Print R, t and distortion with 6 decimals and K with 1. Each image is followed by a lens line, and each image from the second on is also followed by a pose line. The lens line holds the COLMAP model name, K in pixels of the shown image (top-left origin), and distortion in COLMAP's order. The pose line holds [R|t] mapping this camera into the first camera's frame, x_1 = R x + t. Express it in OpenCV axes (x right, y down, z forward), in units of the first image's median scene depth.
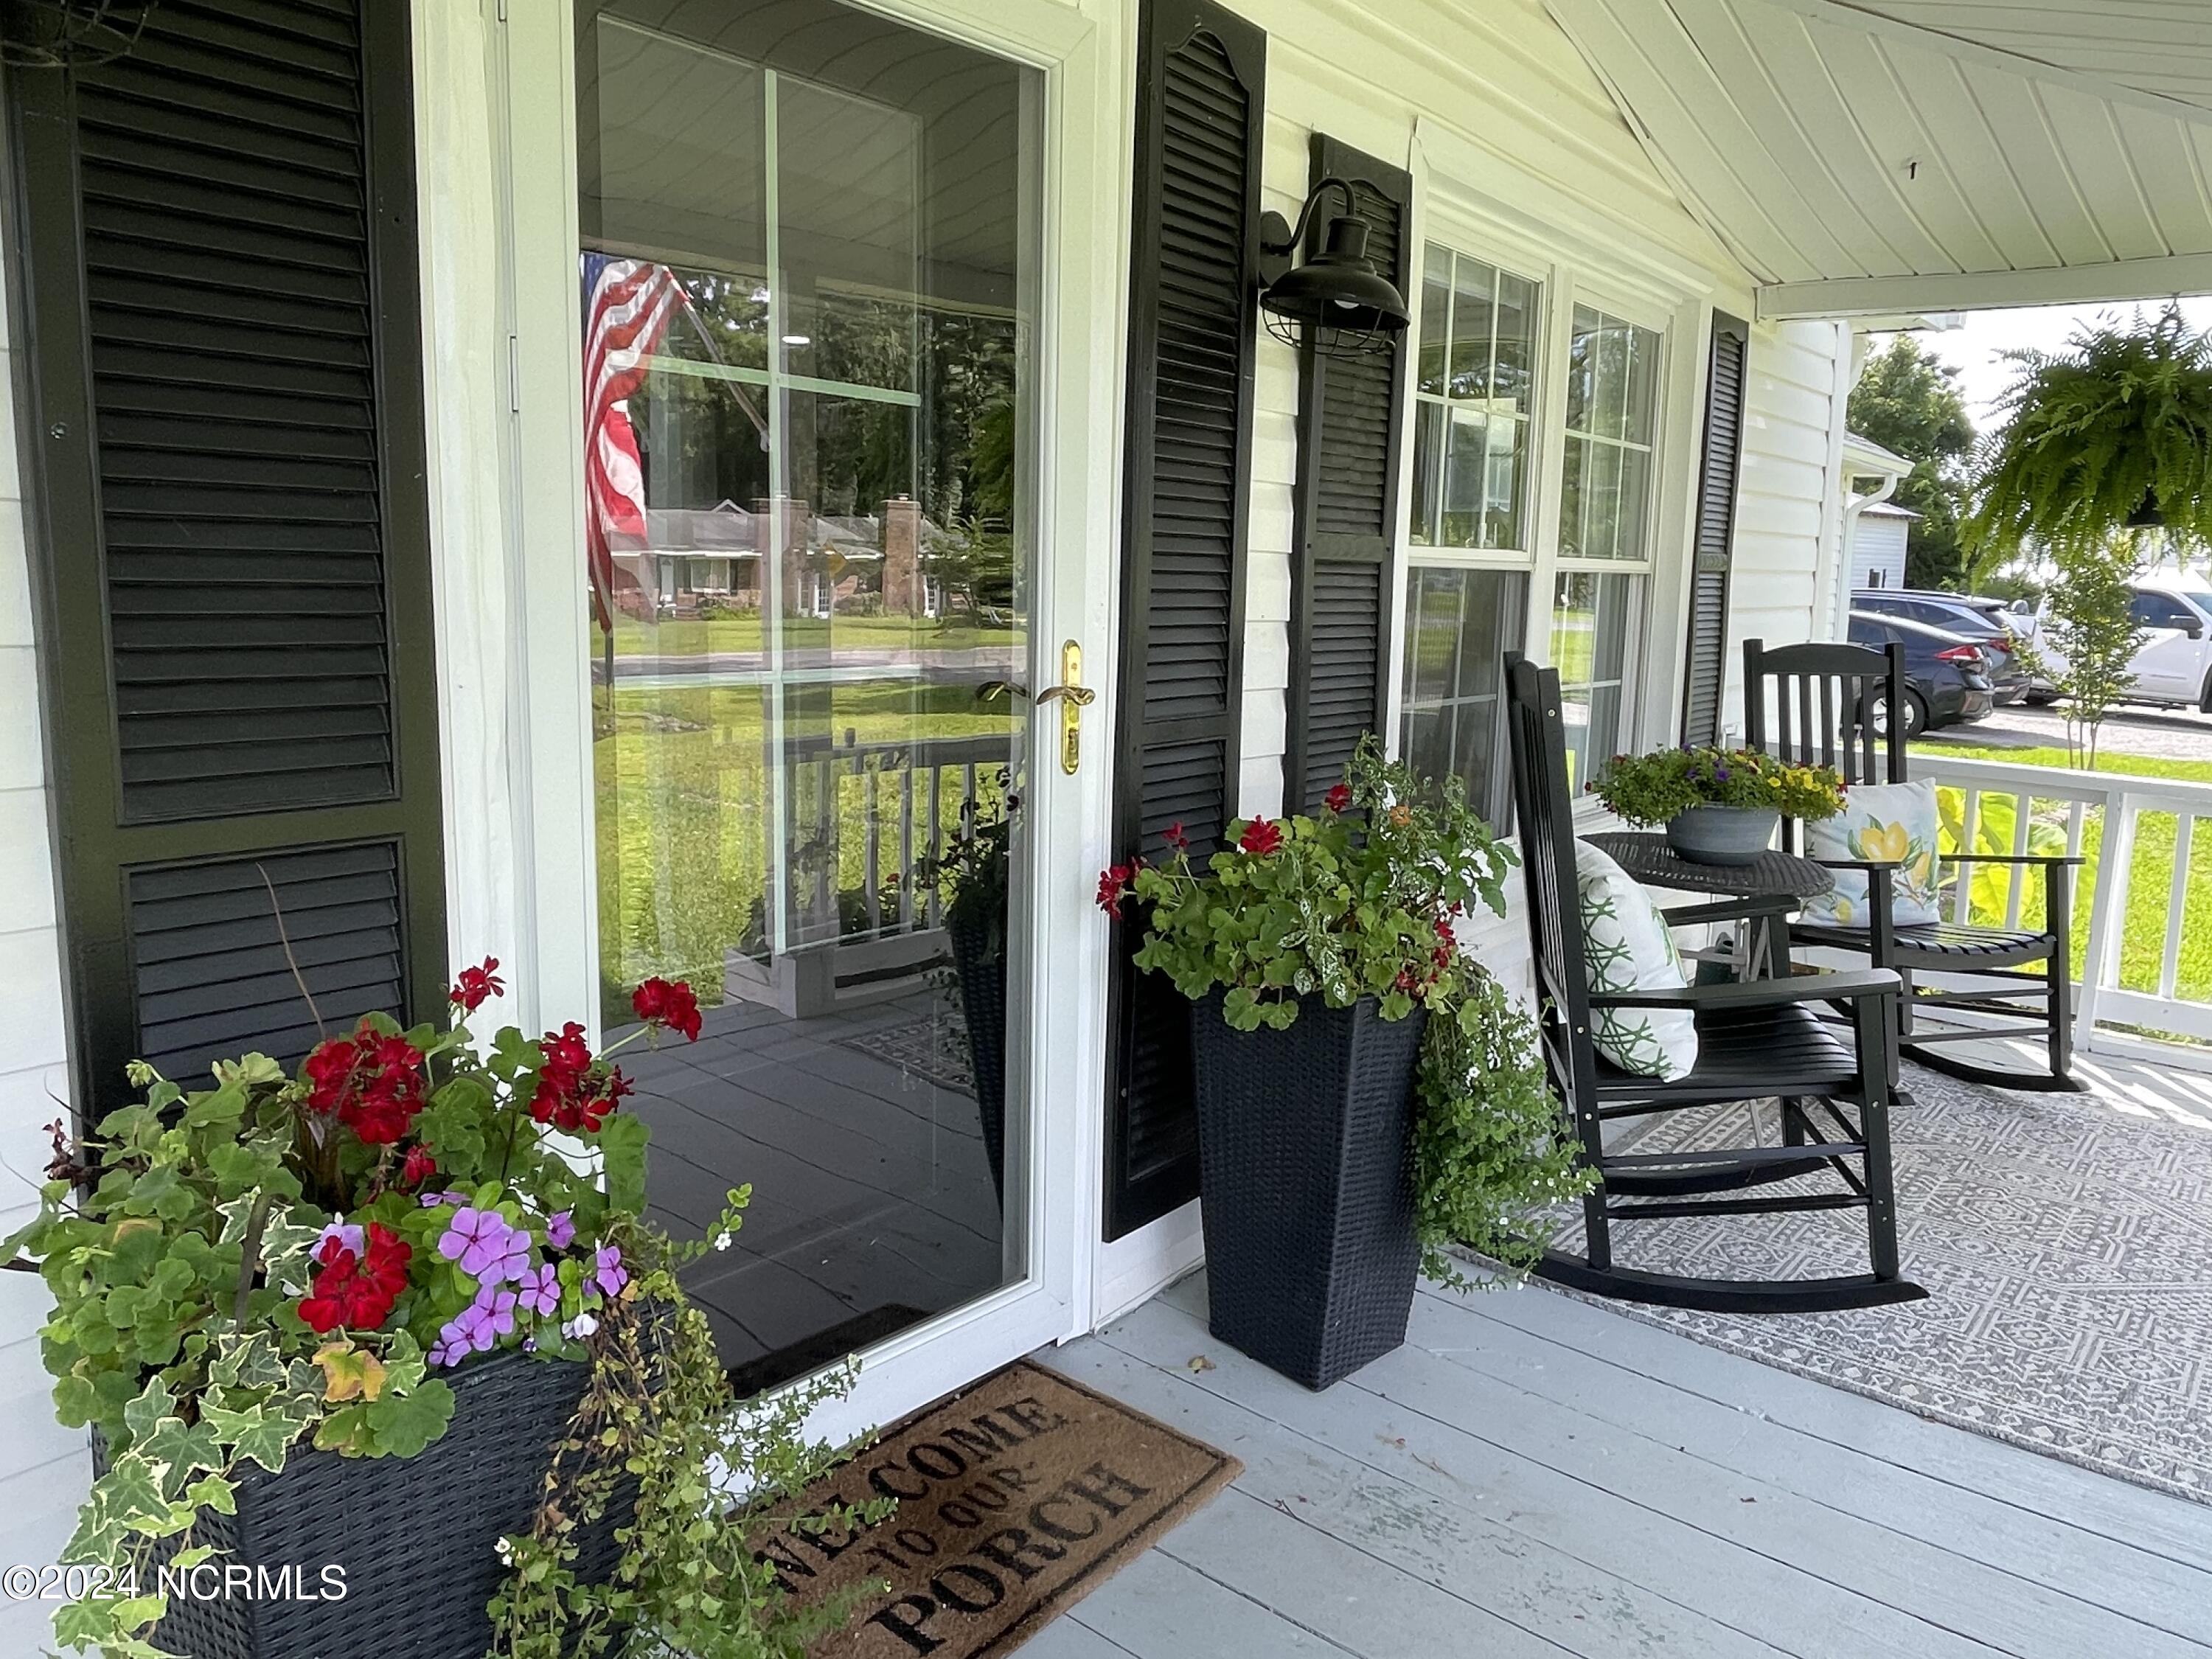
lens RADIAL K [[1520.3, 0, 1102.8], [0, 1520.3, 823.5], [0, 0, 1]] dist [-0.011566, -0.005281]
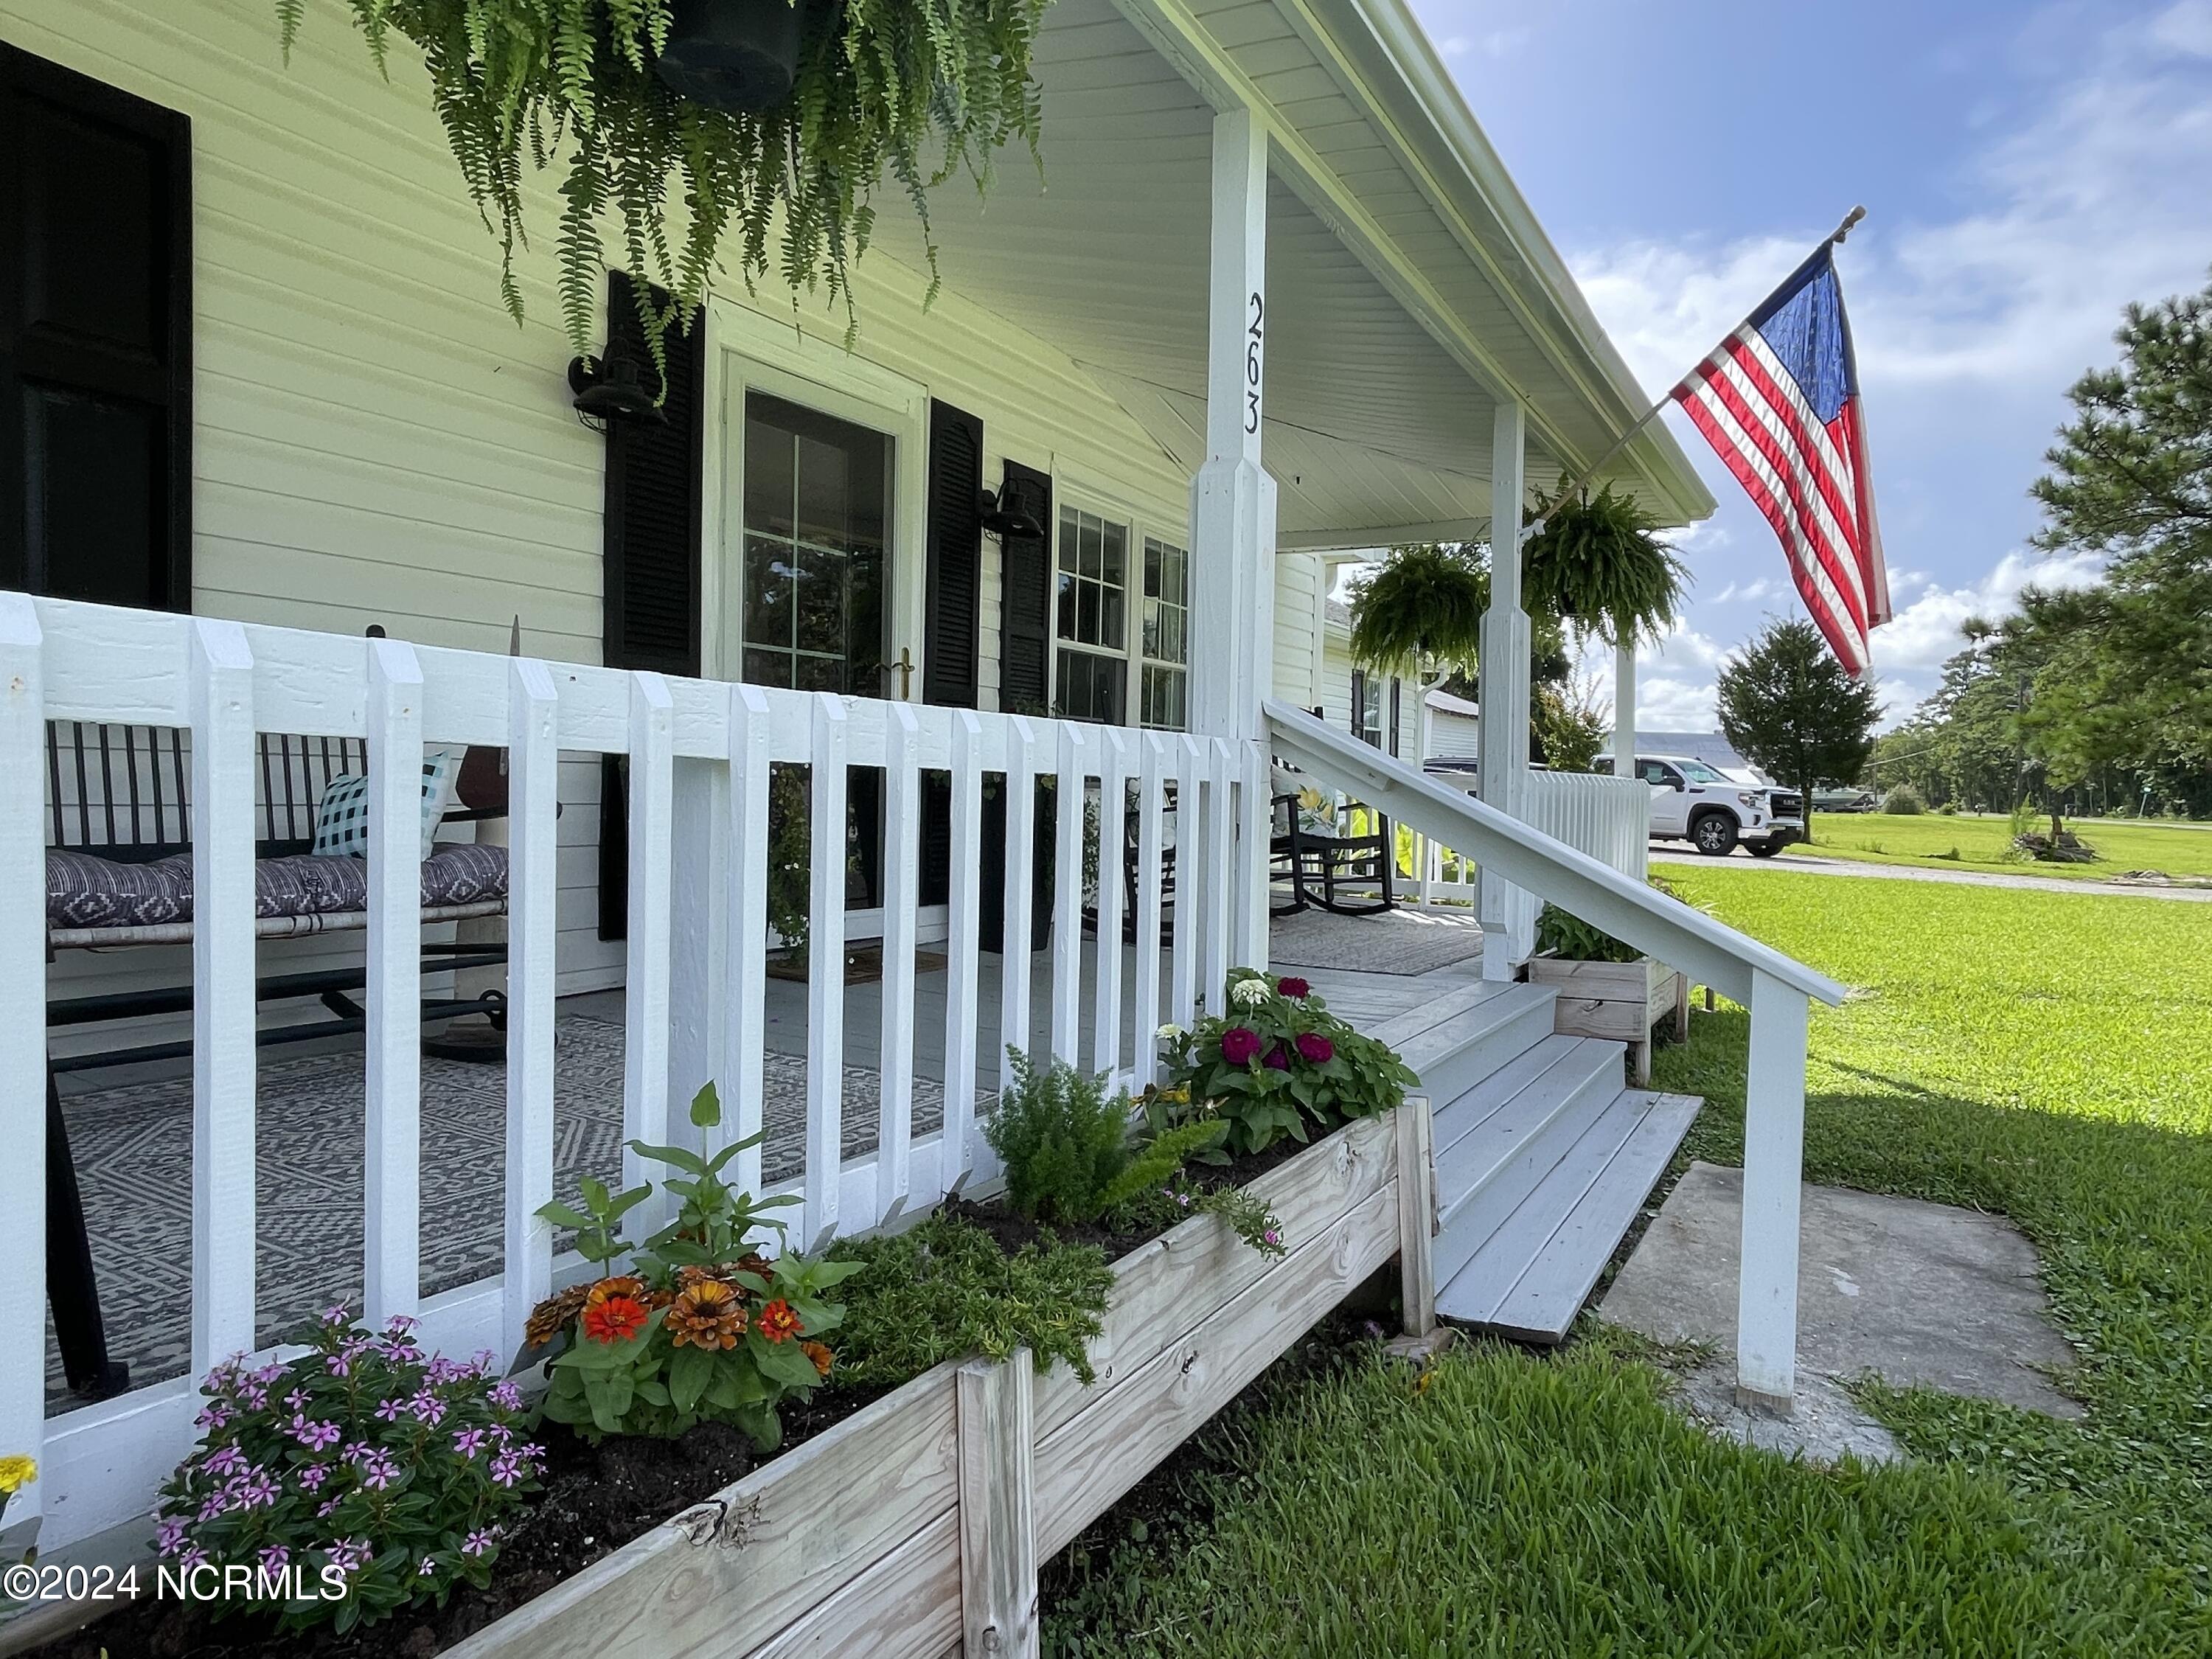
lens RADIAL K [[1290.1, 0, 1109.7], [0, 1290.1, 828.2], [0, 0, 1]] dist [0.001644, 0.000308]
pose [[0.989842, -0.000764, 0.142170, 0.008692], [0.018711, 0.991987, -0.124945, 0.362812], [-0.140935, 0.126336, 0.981925, -0.903596]]
